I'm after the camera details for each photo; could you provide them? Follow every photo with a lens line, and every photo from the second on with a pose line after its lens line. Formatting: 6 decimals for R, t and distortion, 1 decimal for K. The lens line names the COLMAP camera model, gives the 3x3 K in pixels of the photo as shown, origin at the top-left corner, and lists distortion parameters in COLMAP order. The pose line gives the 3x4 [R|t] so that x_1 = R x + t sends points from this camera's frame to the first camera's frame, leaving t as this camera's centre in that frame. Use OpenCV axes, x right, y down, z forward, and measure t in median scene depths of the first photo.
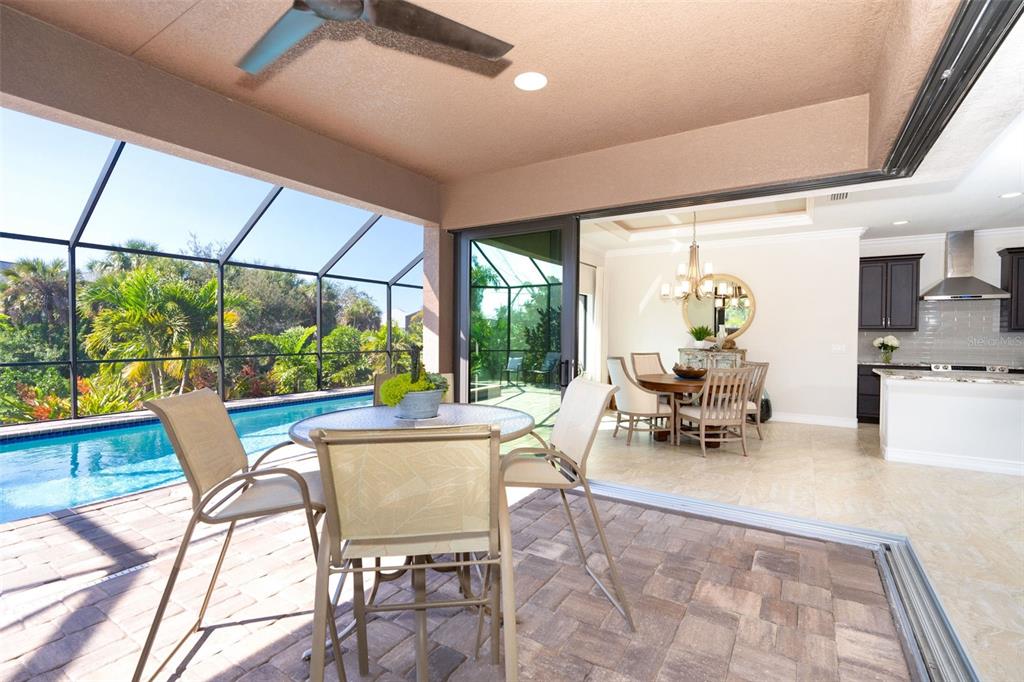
lens RADIAL K [[463.0, 0, 510.2], [0, 463.0, 338.1], [0, 0, 1]] dist [-0.003064, 0.000320]
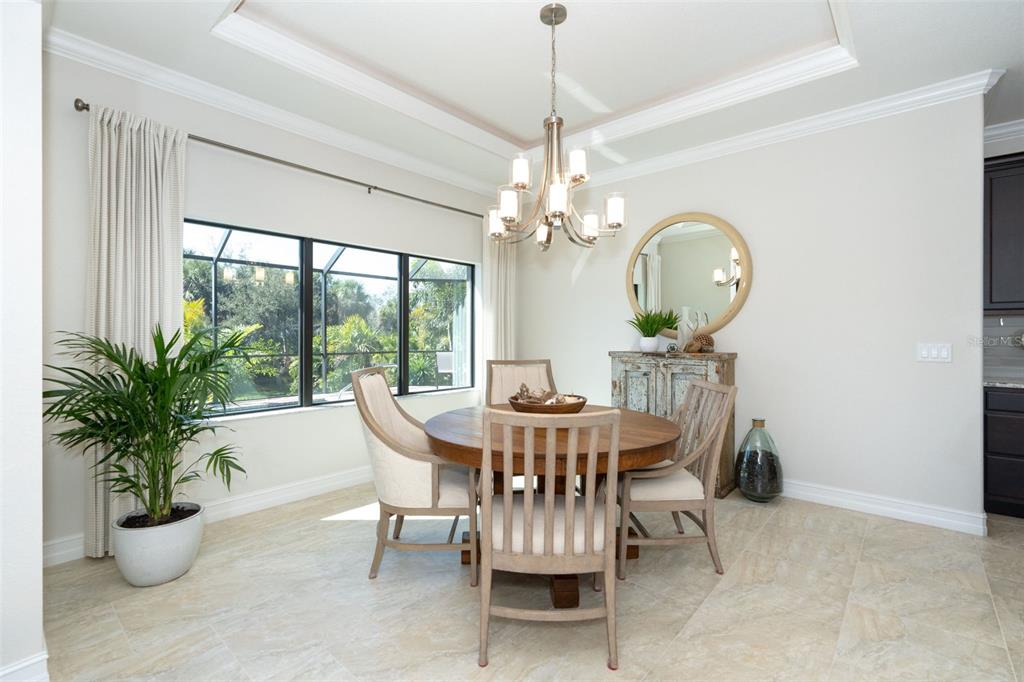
lens RADIAL K [[463.0, 0, 510.2], [0, 463.0, 338.1], [0, 0, 1]] dist [-0.003064, 0.000320]
pose [[0.988718, -0.004828, -0.149708, 0.337300], [0.004361, 0.999985, -0.003447, 0.008067], [0.149722, 0.002755, 0.988724, 0.446964]]
